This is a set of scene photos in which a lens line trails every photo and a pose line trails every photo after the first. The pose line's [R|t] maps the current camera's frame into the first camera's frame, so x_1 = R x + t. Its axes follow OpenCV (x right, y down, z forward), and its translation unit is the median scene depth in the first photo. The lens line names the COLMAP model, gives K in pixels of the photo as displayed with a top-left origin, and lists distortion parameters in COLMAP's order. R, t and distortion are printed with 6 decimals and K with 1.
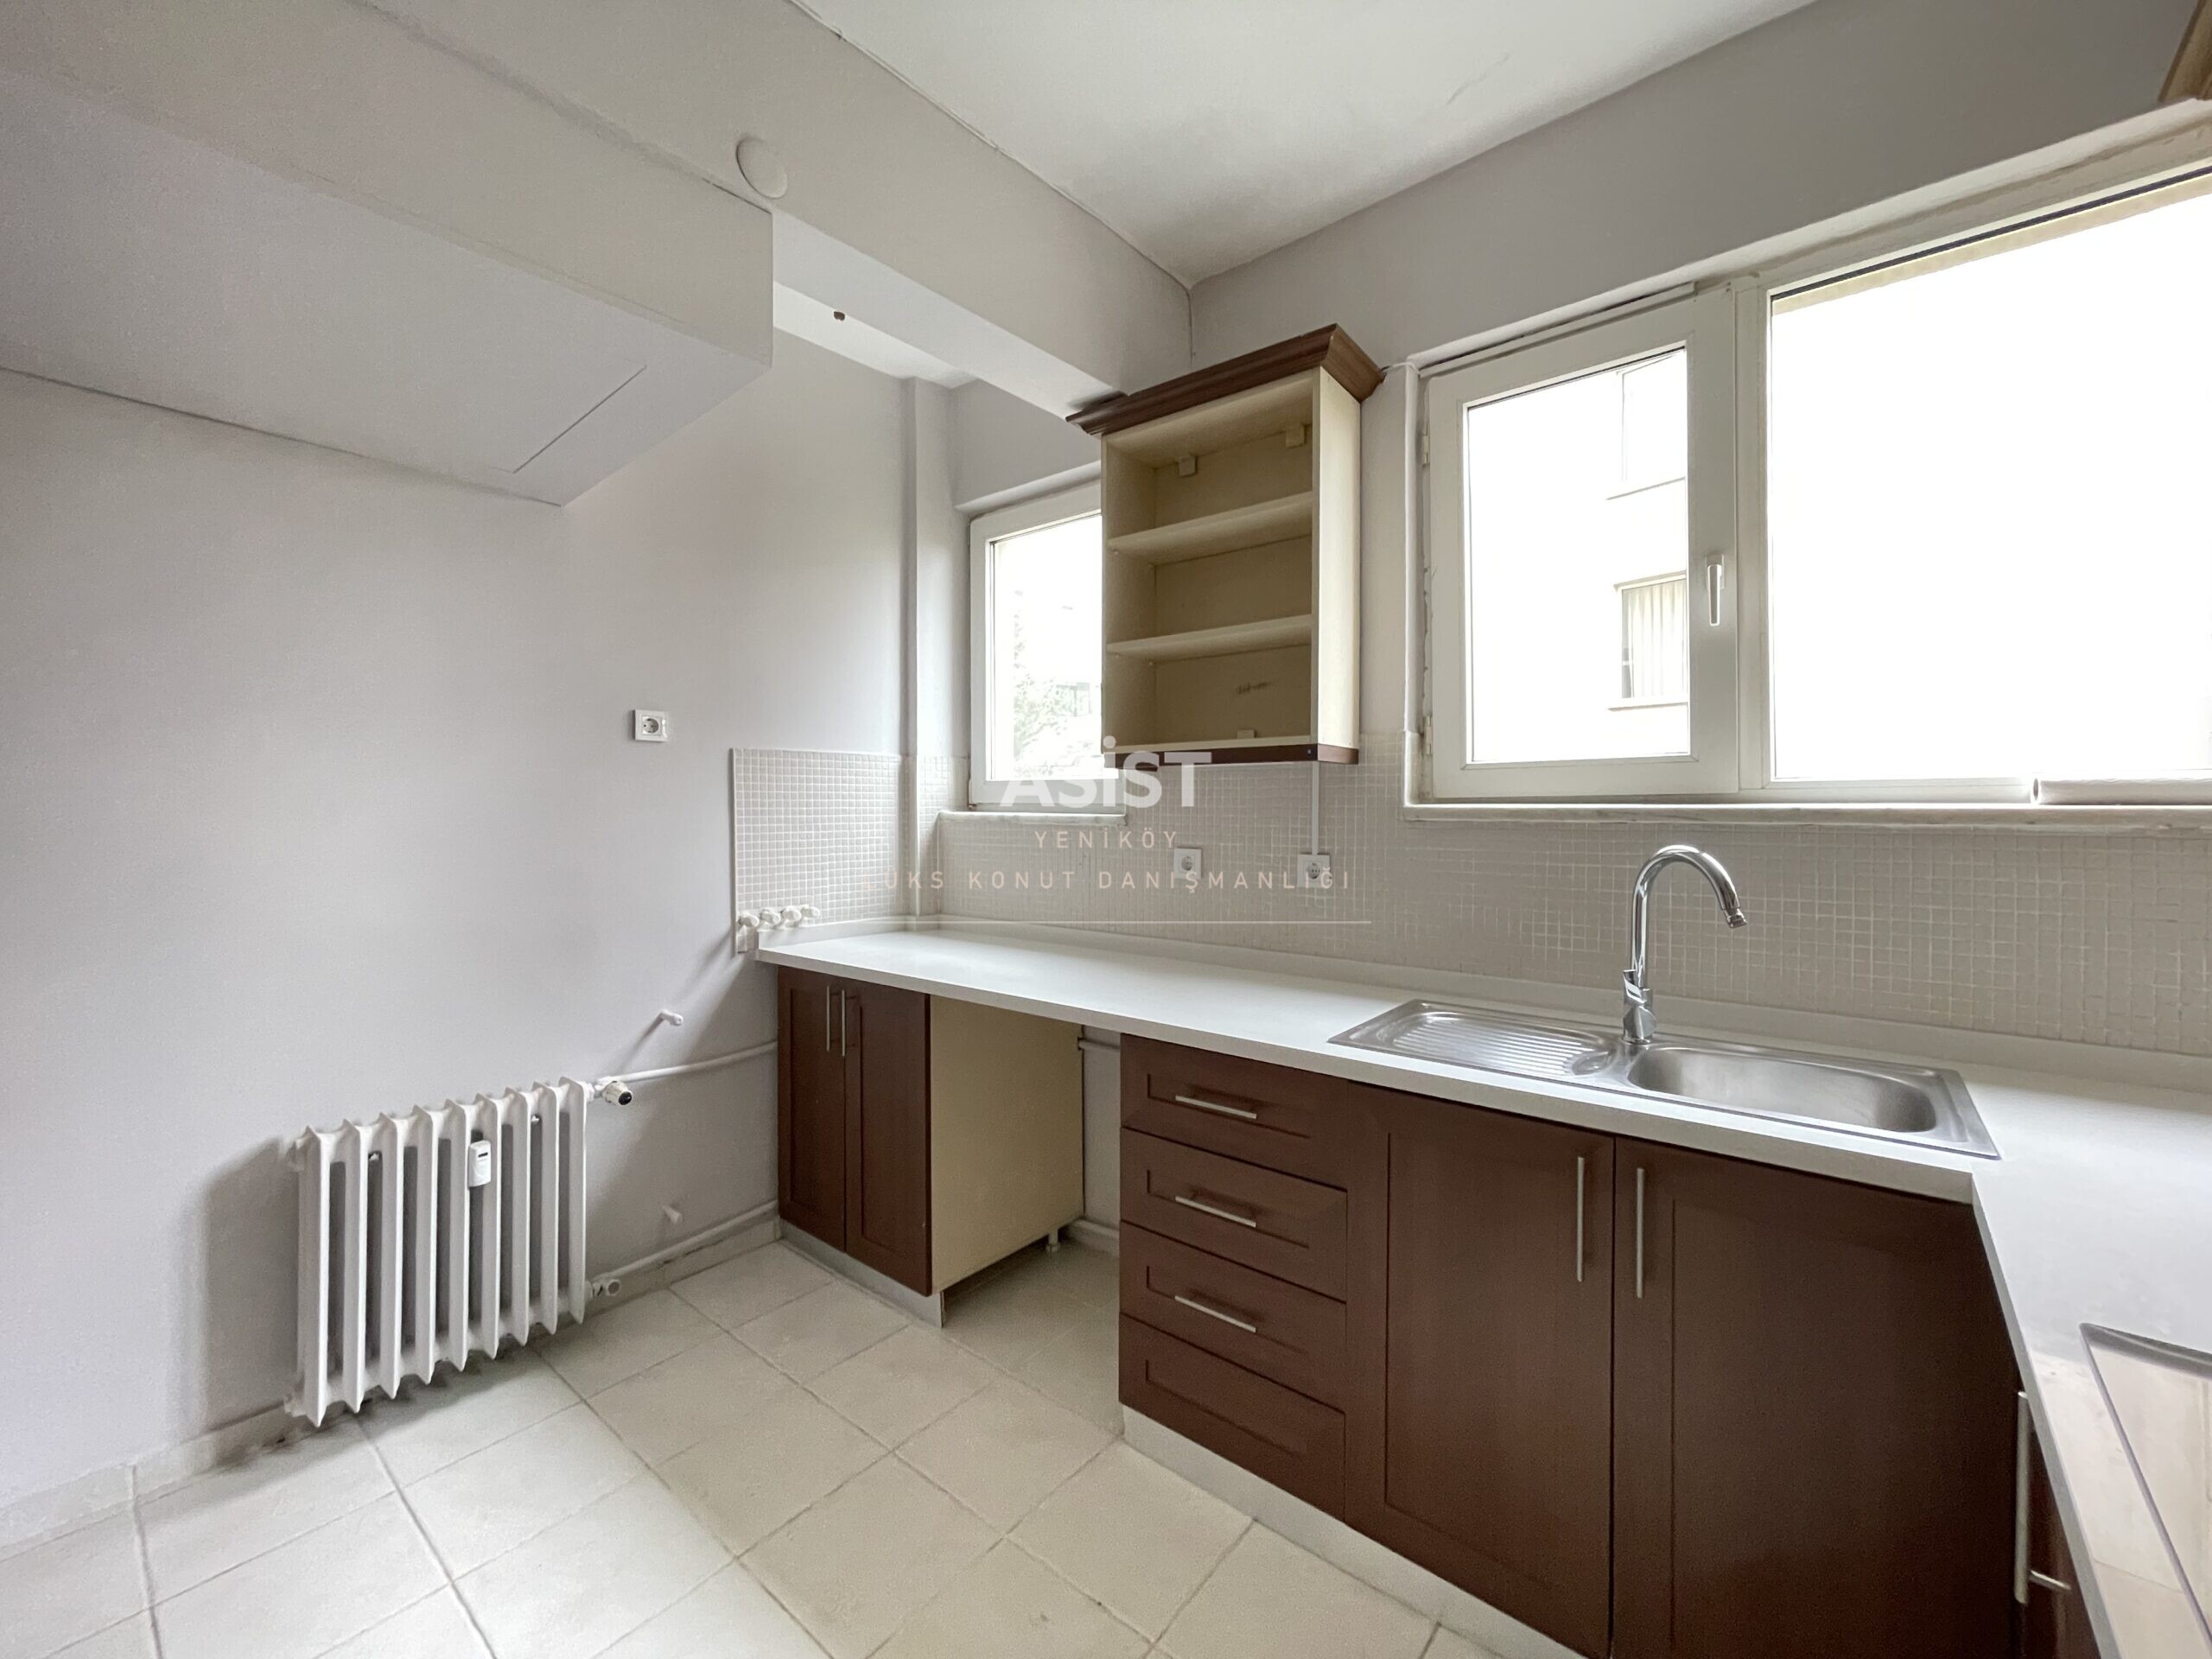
lens RADIAL K [[897.2, 0, 1100.9], [0, 897.2, 819.2], [0, 0, 1]] dist [-0.000233, 0.001059]
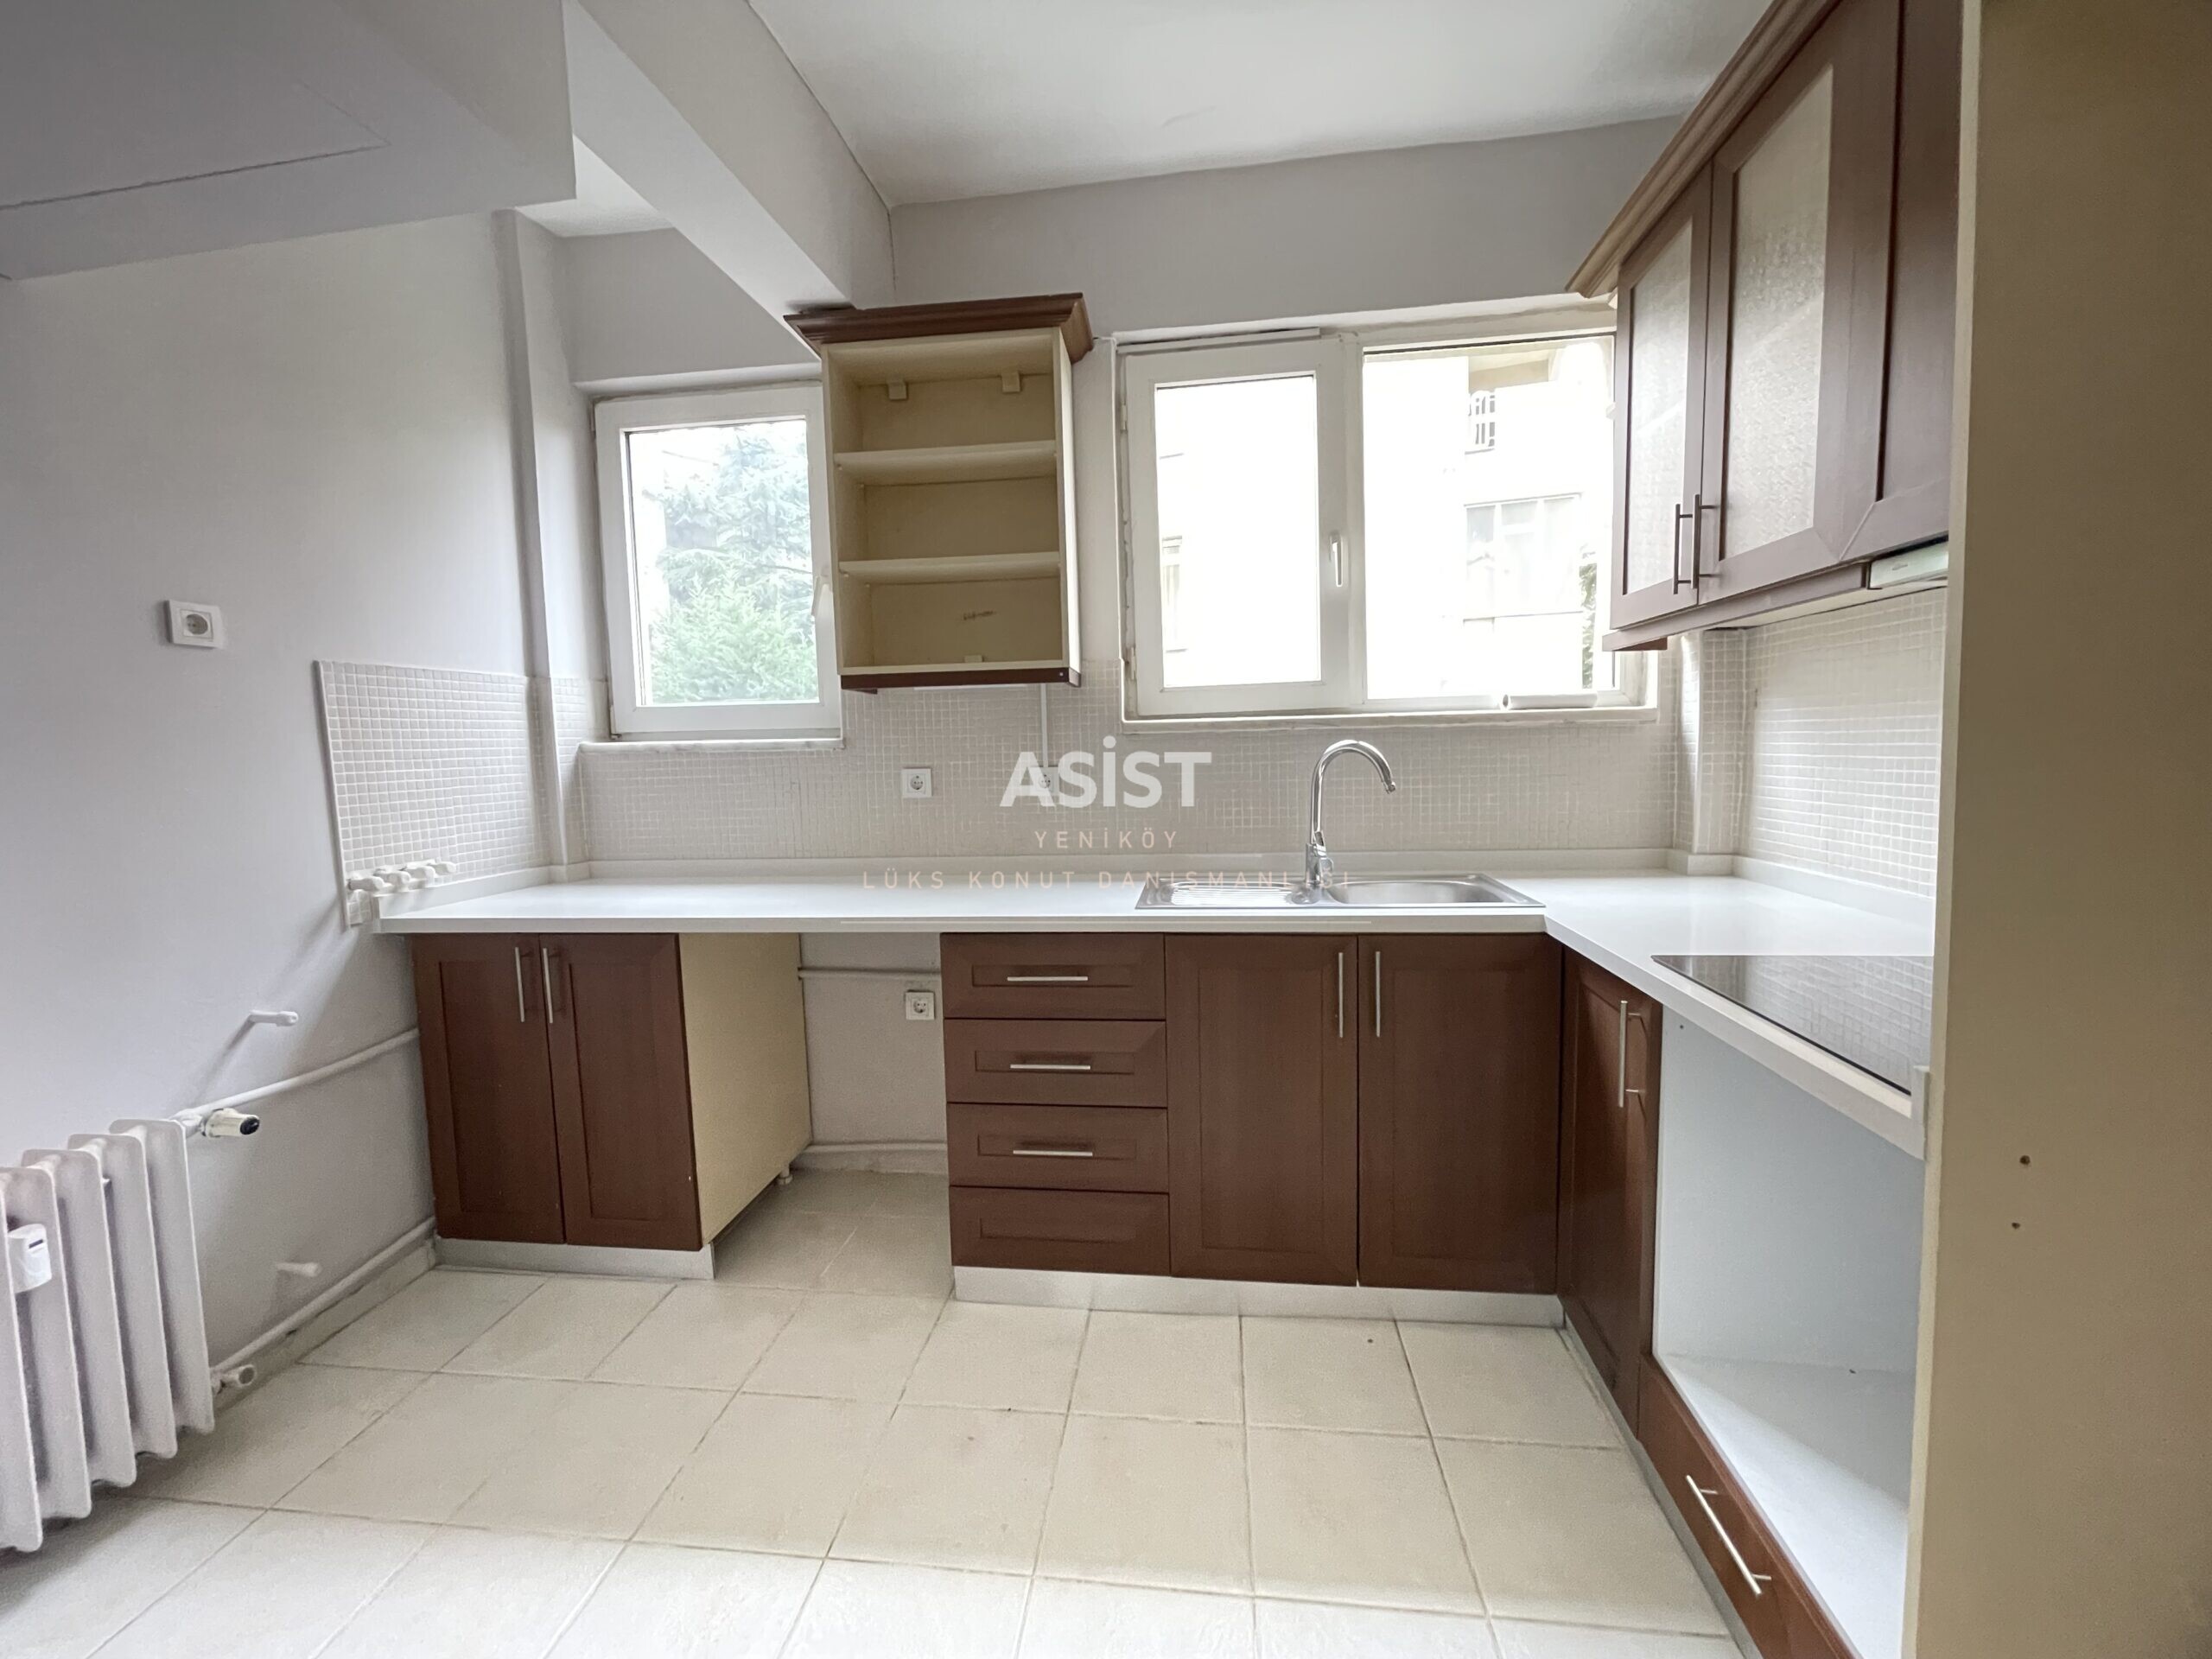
lens RADIAL K [[897.2, 0, 1100.9], [0, 897.2, 819.2], [0, 0, 1]] dist [-0.000233, 0.001059]
pose [[0.844999, -0.067091, 0.530543, -0.289682], [0.032803, 0.996734, 0.073798, 0.022449], [-0.533761, -0.044955, 0.844439, -0.001290]]
